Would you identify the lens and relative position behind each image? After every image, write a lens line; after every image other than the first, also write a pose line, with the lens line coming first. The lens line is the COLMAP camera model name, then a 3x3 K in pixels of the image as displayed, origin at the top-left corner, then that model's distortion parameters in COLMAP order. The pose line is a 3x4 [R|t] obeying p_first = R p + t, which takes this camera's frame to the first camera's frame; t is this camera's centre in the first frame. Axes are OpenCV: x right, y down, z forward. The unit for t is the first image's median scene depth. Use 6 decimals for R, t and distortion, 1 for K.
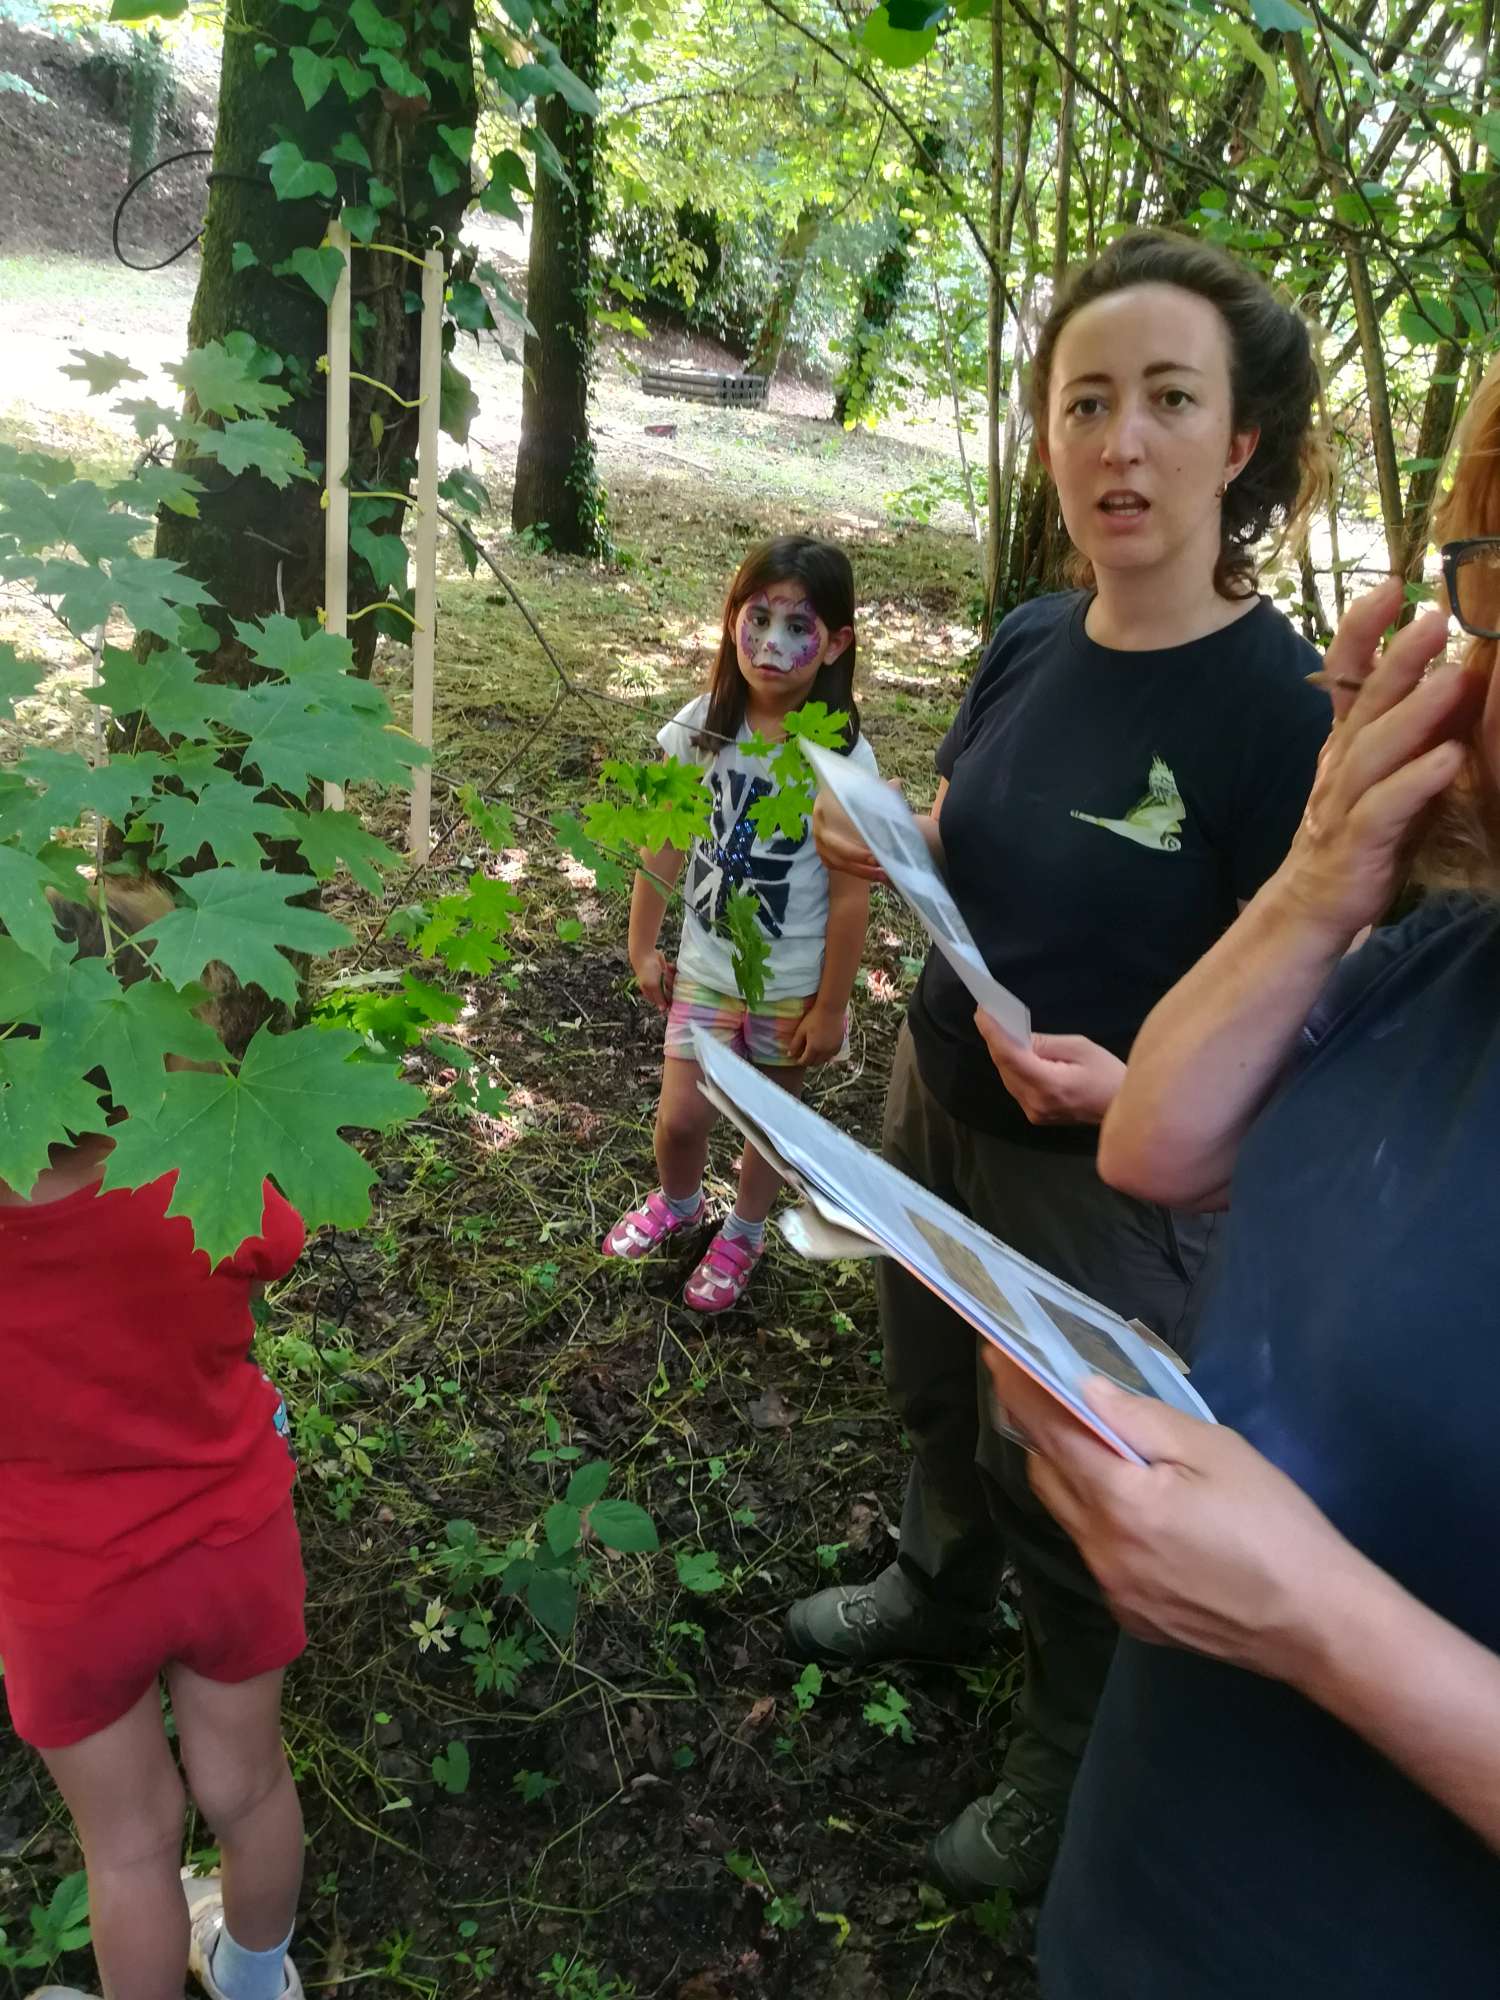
lens RADIAL K [[1539.3, 0, 749.8], [0, 1539.3, 992.8], [0, 0, 1]] dist [0.065729, -0.094923]
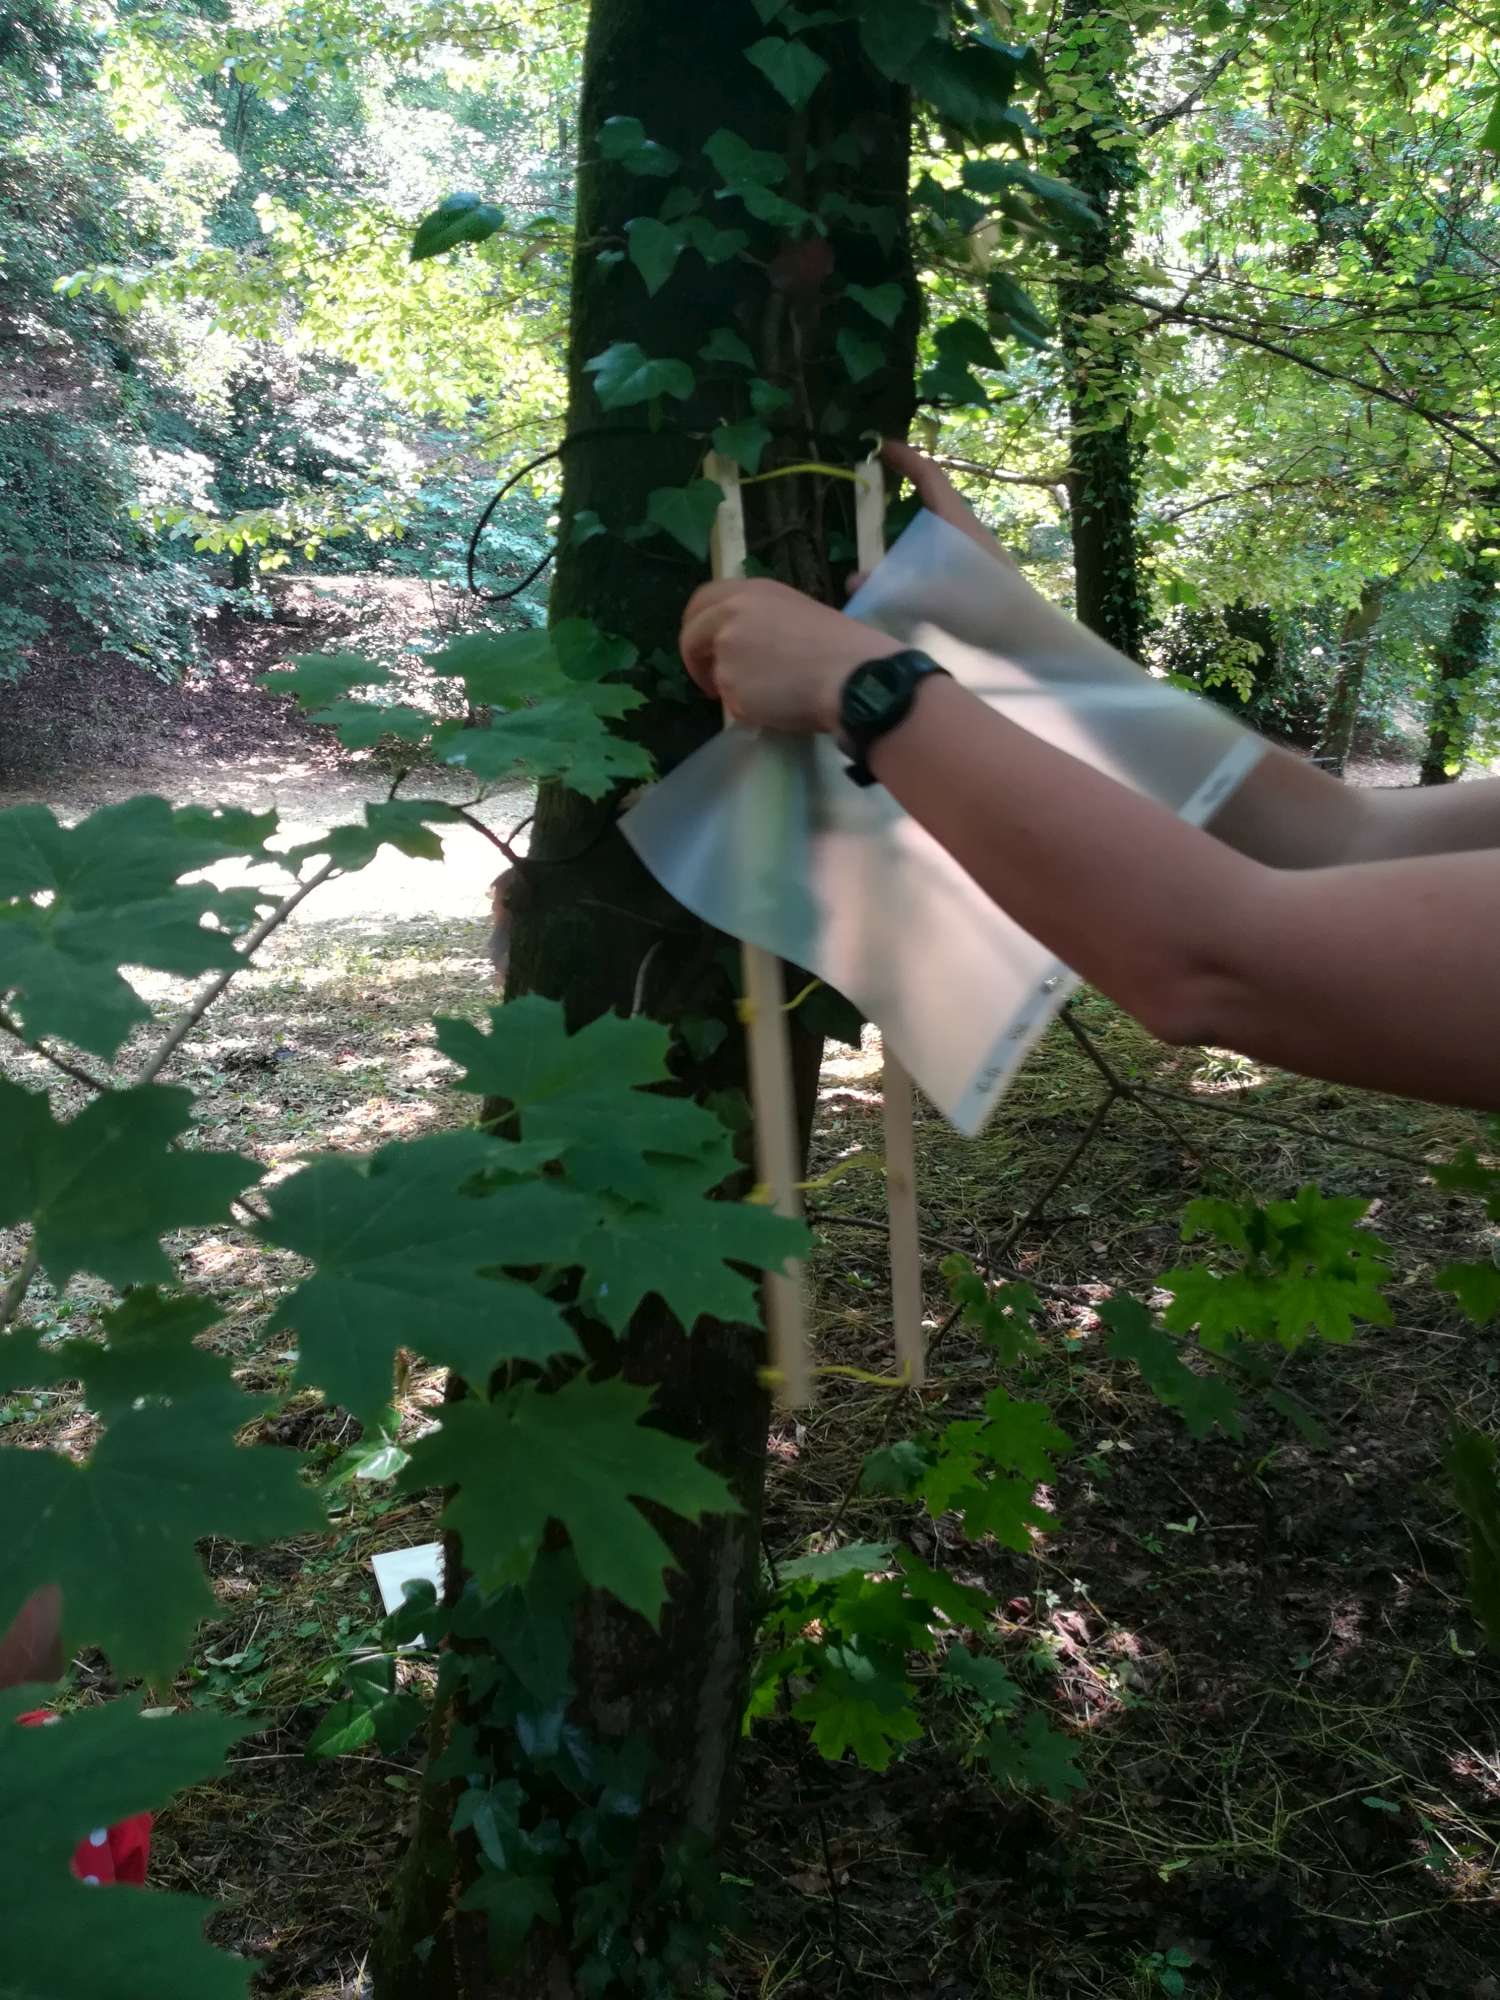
lens RADIAL K [[1539.3, 0, 749.8], [0, 1539.3, 992.8], [0, 0, 1]] dist [0.065729, -0.094923]
pose [[0.927864, -0.111932, -0.355724, -0.010774], [0.014974, 0.964305, -0.264371, -0.025667], [0.372618, 0.239973, 0.896420, 0.142869]]
